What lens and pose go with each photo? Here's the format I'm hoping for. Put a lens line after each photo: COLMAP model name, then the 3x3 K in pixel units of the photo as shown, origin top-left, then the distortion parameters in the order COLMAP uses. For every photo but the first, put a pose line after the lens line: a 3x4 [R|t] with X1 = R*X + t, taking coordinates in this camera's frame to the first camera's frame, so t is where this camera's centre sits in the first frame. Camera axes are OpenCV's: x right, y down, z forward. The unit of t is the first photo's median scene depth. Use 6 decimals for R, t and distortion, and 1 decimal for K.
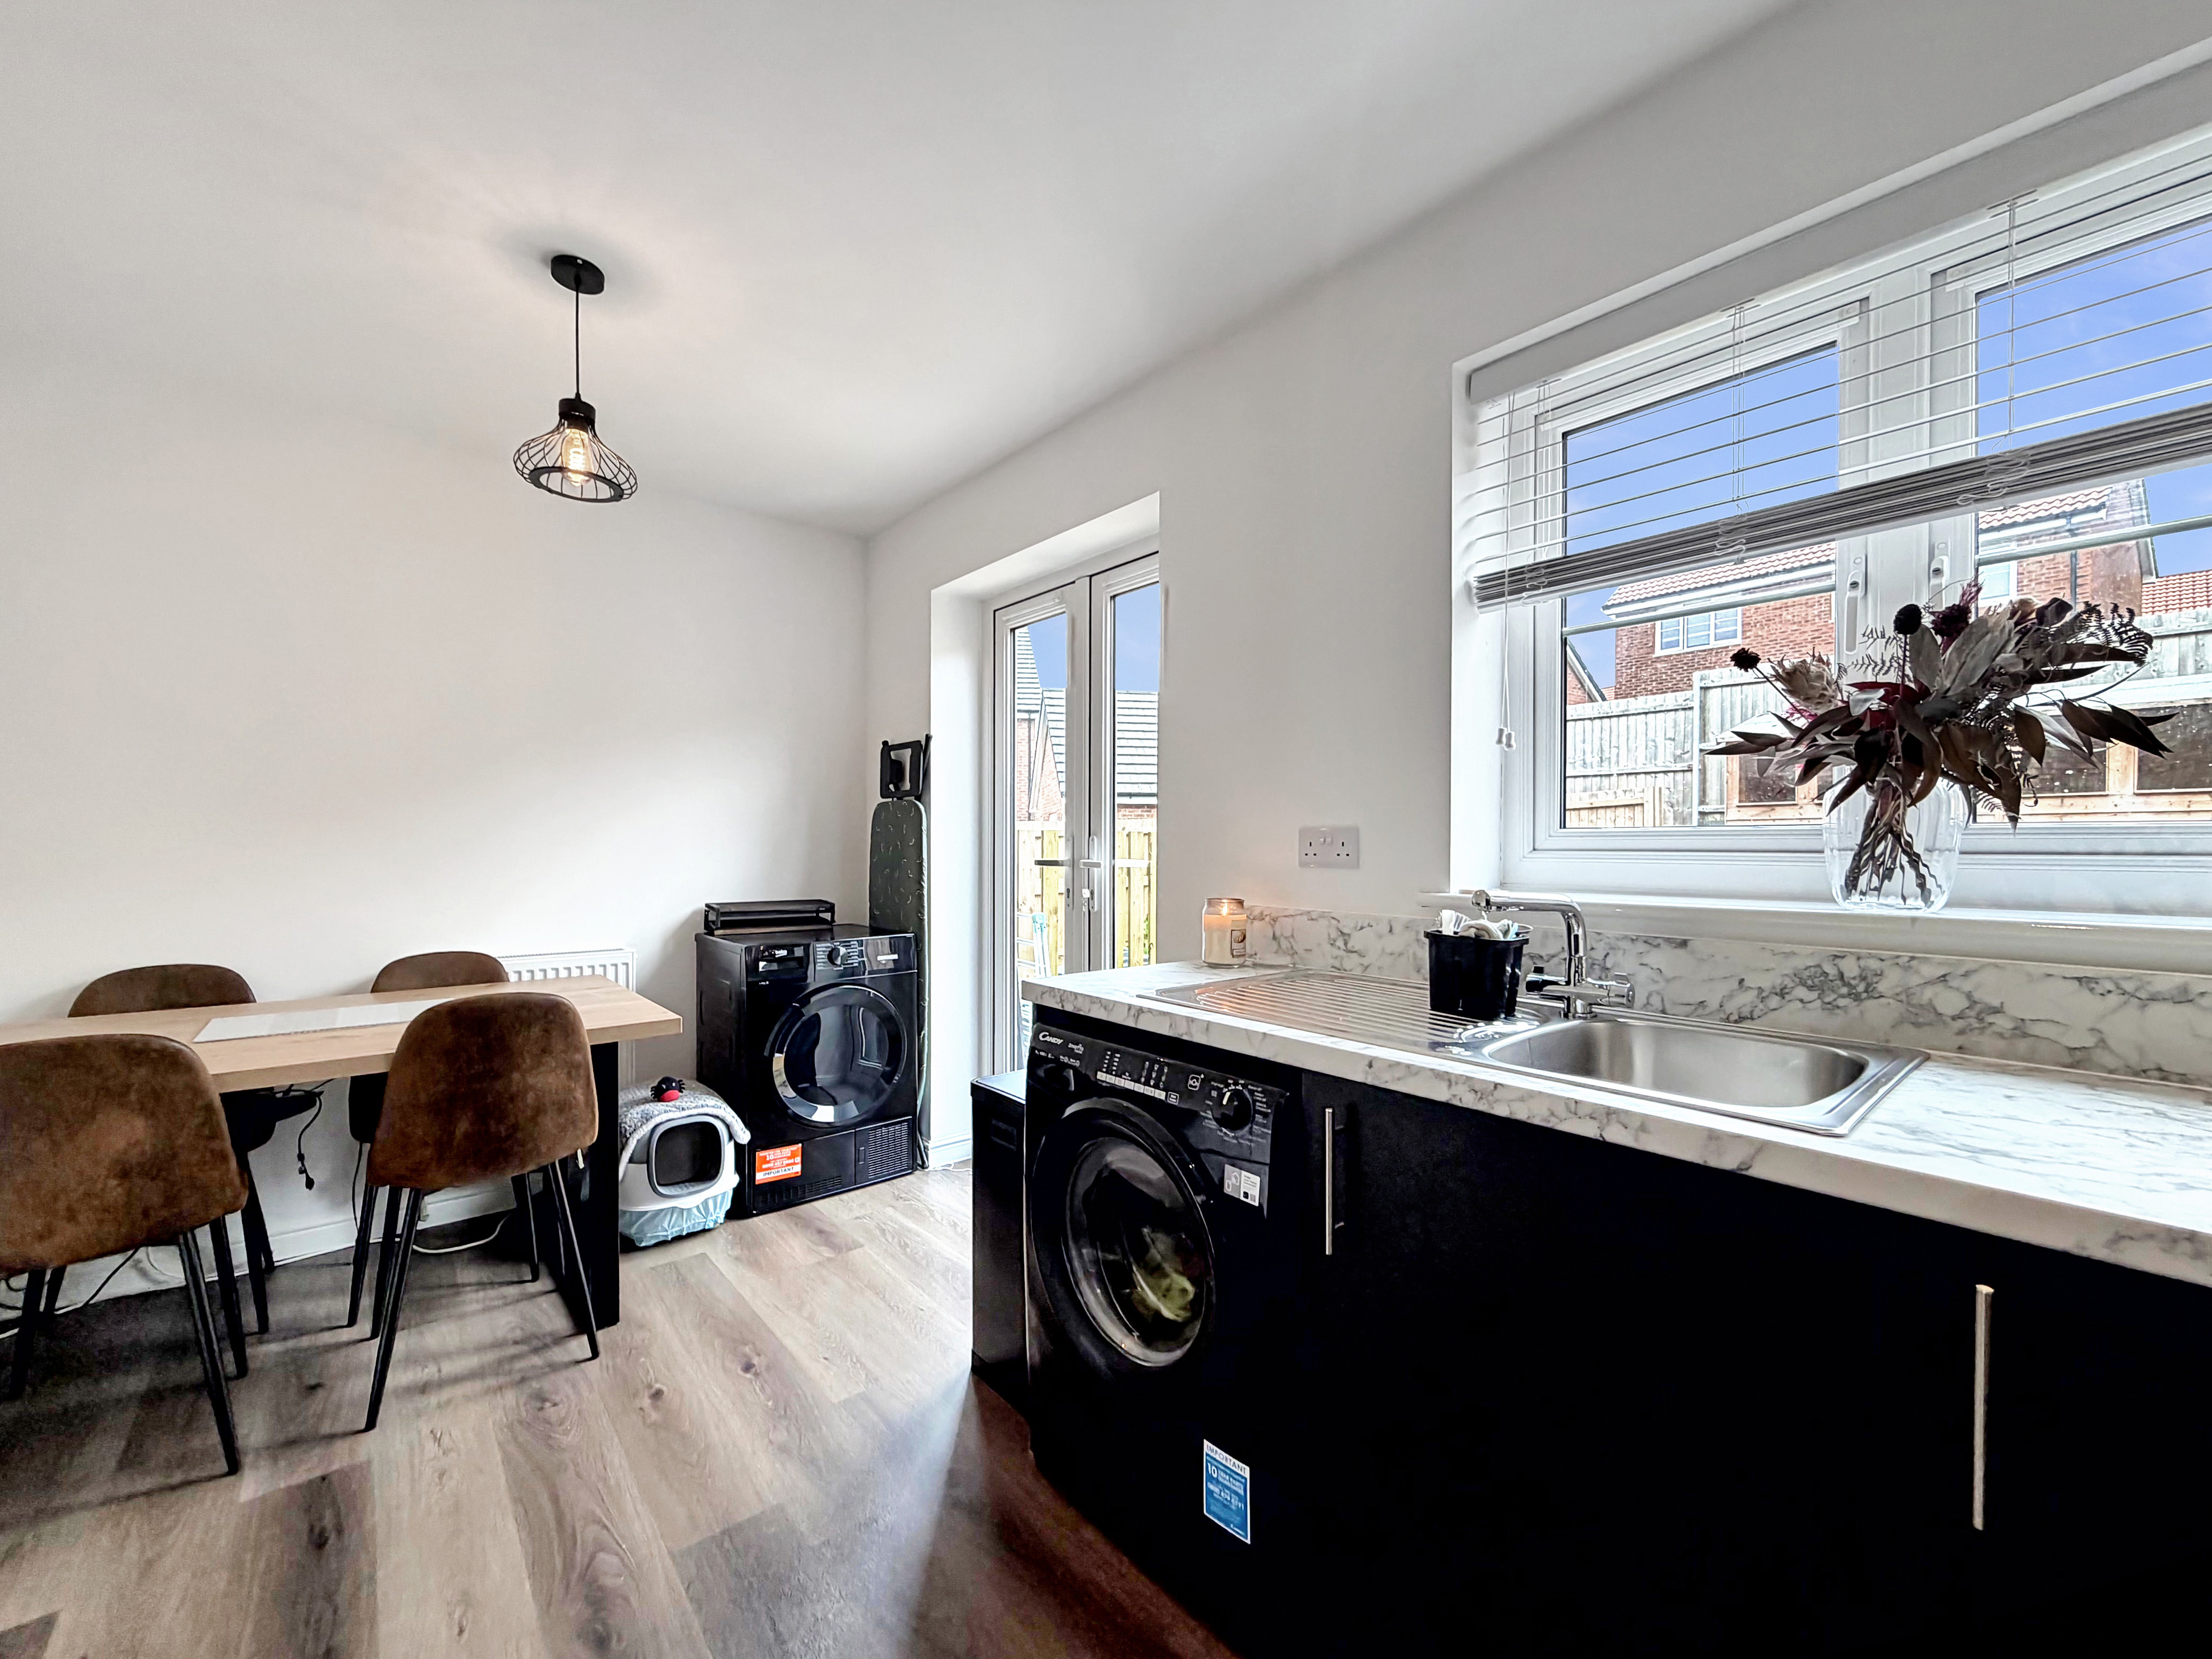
lens RADIAL K [[894.2, 0, 1127.8], [0, 894.2, 874.6], [0, 0, 1]] dist [0.001375, 0.000393]
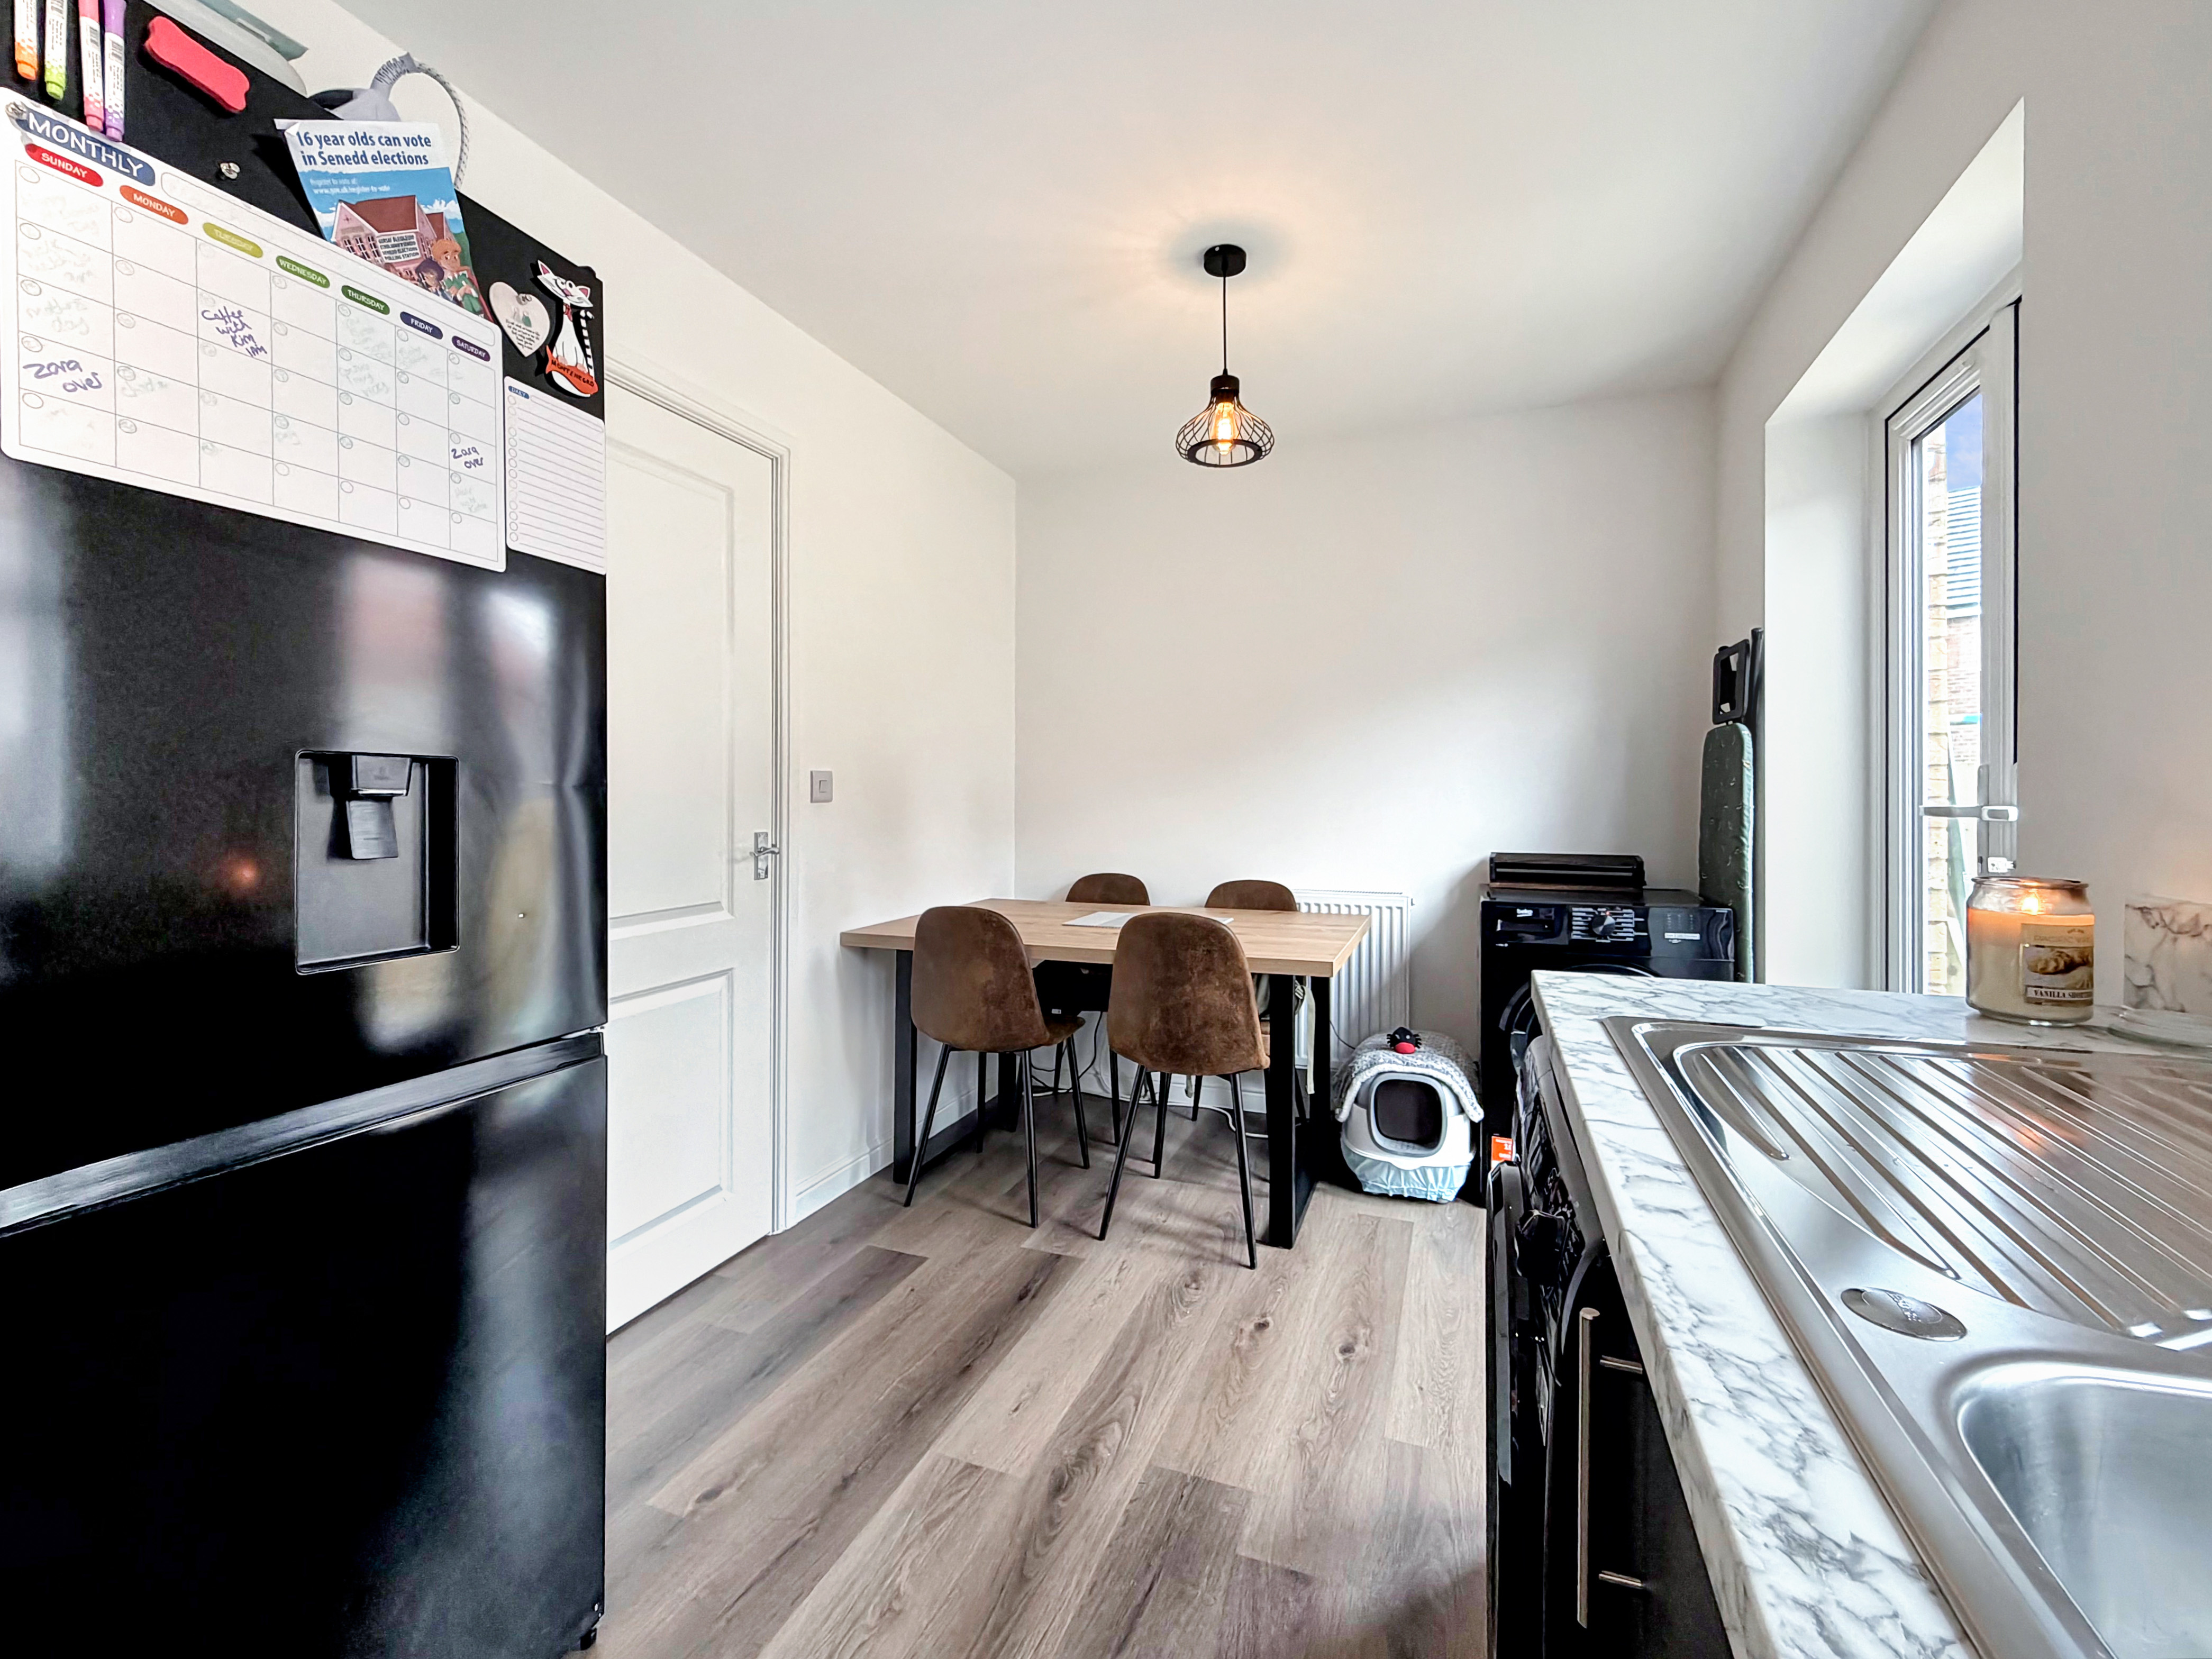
lens RADIAL K [[952.4, 0, 1118.2], [0, 952.4, 818.7], [0, 0, 1]] dist [-0.001958, -0.000070]
pose [[0.473638, 0.018586, -0.880524, 0.313290], [-0.028614, 0.999574, 0.005707, 0.005278], [0.880255, 0.022492, 0.473968, 0.312237]]
